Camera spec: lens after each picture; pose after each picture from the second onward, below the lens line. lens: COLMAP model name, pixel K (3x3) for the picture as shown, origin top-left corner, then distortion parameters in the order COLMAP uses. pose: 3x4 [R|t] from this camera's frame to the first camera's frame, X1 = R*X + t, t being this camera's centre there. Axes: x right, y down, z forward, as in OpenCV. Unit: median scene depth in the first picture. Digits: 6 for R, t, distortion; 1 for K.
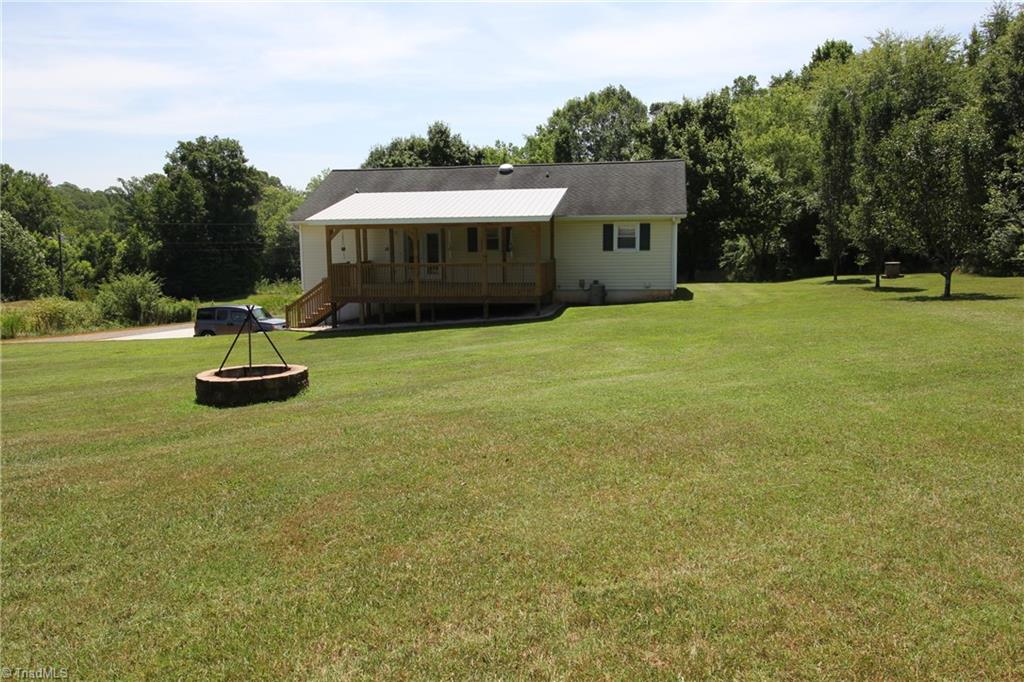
lens RADIAL K [[826.1, 0, 515.3], [0, 826.1, 341.2], [0, 0, 1]] dist [-0.004215, -0.002584]
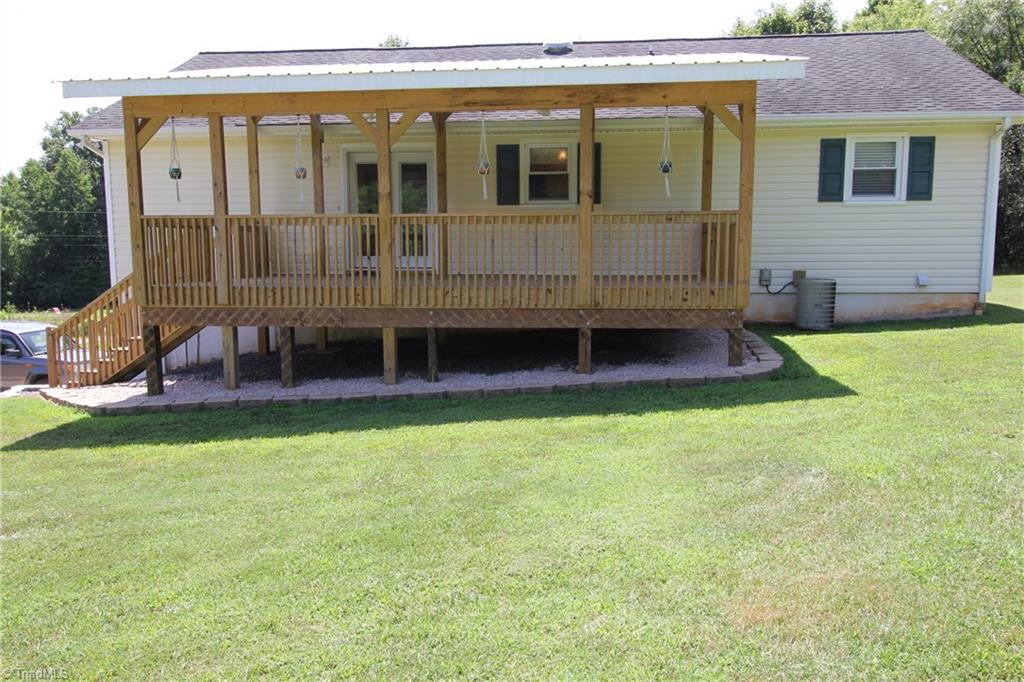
lens RADIAL K [[826.1, 0, 508.0], [0, 826.1, 337.5], [0, 0, 1]] dist [-0.004215, -0.002584]
pose [[0.997903, -0.000995, 0.064723, -0.081725], [0.001820, 0.999918, -0.012691, -0.033694], [-0.064705, 0.012783, 0.997823, 0.583110]]
